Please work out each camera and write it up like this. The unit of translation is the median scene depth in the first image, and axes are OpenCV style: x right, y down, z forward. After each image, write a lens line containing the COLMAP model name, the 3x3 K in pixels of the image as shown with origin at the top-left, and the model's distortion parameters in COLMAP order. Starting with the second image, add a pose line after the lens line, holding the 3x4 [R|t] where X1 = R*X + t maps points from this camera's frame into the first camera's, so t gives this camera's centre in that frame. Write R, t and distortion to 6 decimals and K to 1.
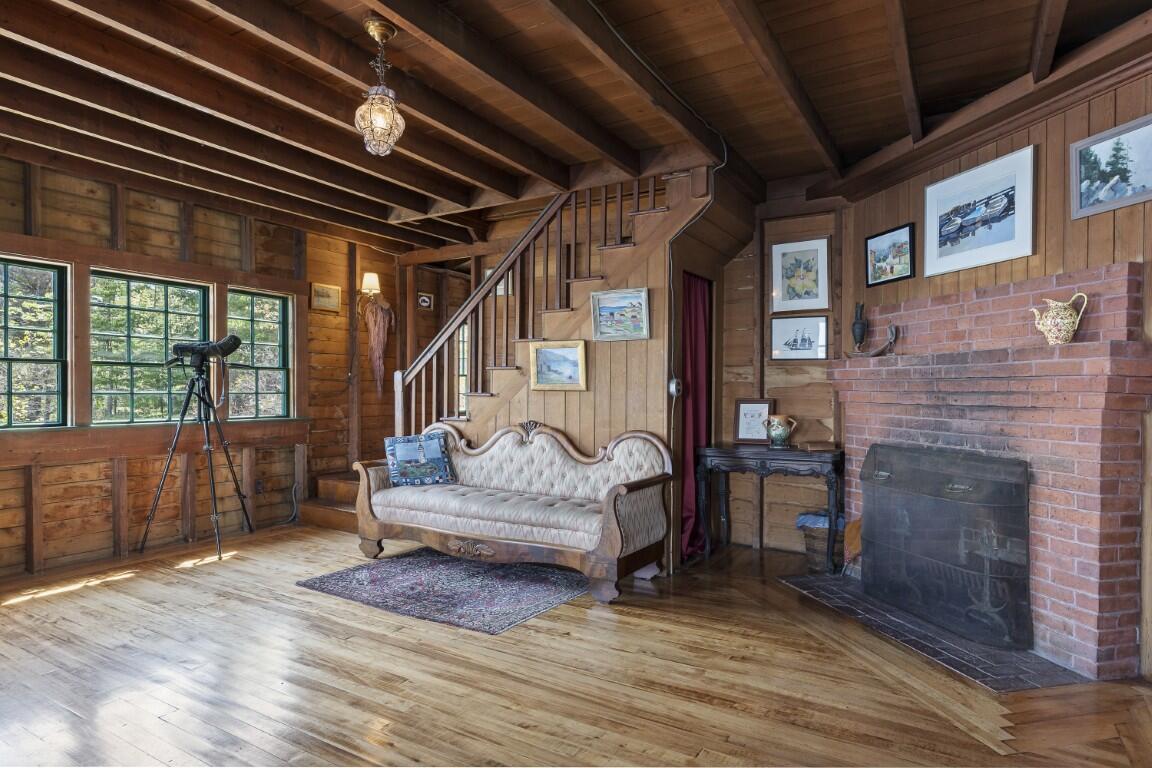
lens RADIAL K [[641.7, 0, 580.3], [0, 641.7, 406.4], [0, 0, 1]] dist [-0.001195, 0.002092]
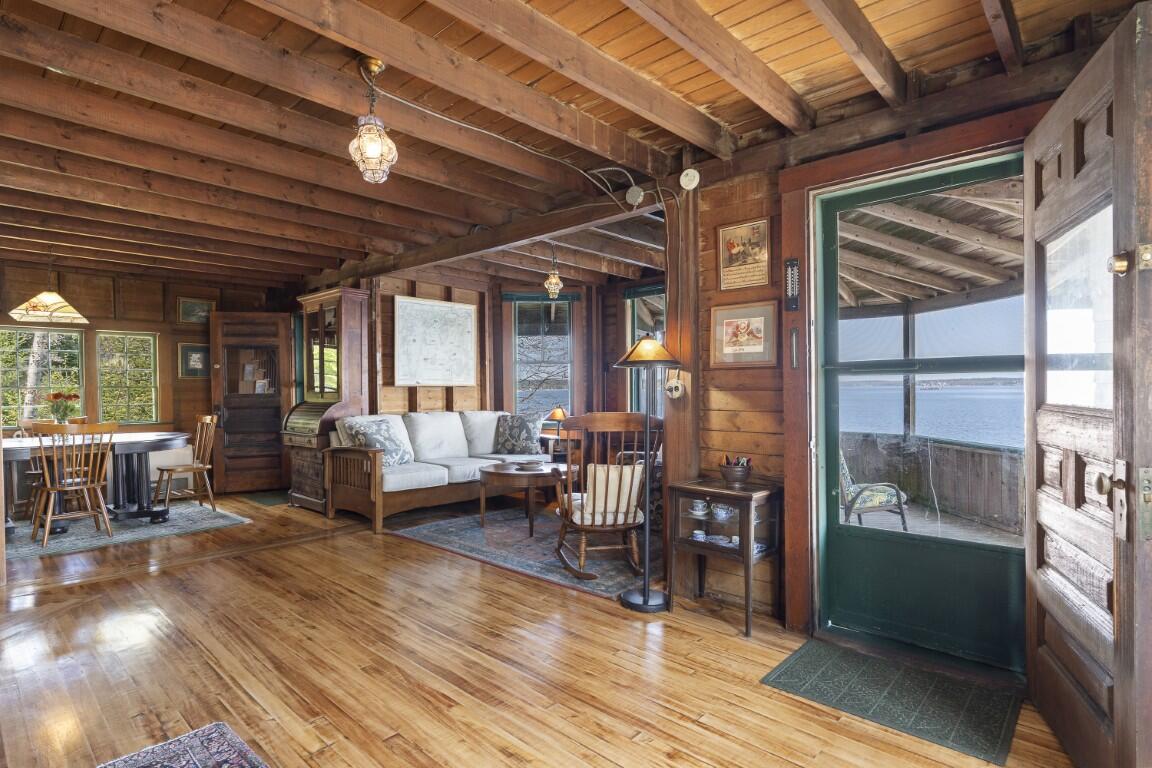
lens RADIAL K [[593.6, 0, 574.2], [0, 593.6, 390.8], [0, 0, 1]] dist [-0.000568, -0.000020]
pose [[-0.976992, -0.007466, 0.213145, -0.520961], [-0.000902, 0.999523, 0.030877, -0.052801], [-0.213274, 0.029975, -0.976533, 1.178788]]
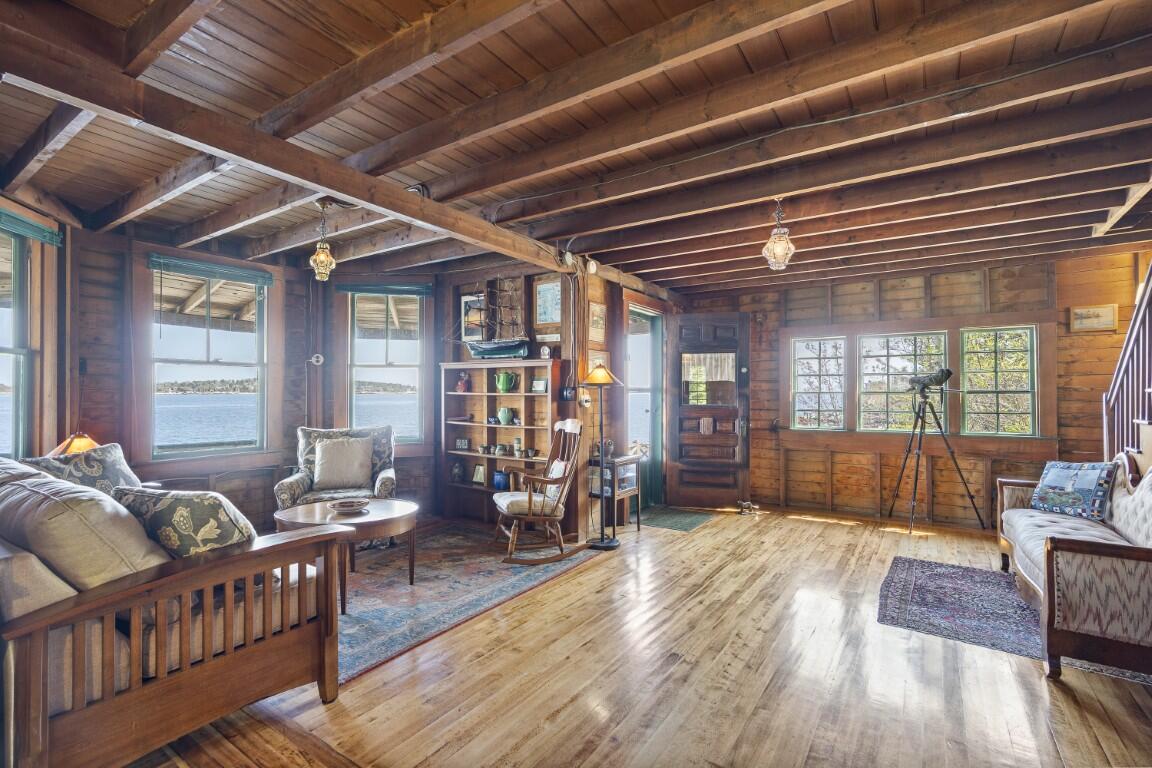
lens RADIAL K [[529.0, 0, 573.2], [0, 529.0, 392.9], [0, 0, 1]] dist [-0.003079, -0.000106]
pose [[-0.057331, -0.013722, -0.998261, 0.649279], [-0.028044, 0.999533, -0.012129, -0.030971], [0.997961, 0.027300, -0.057689, 0.351748]]
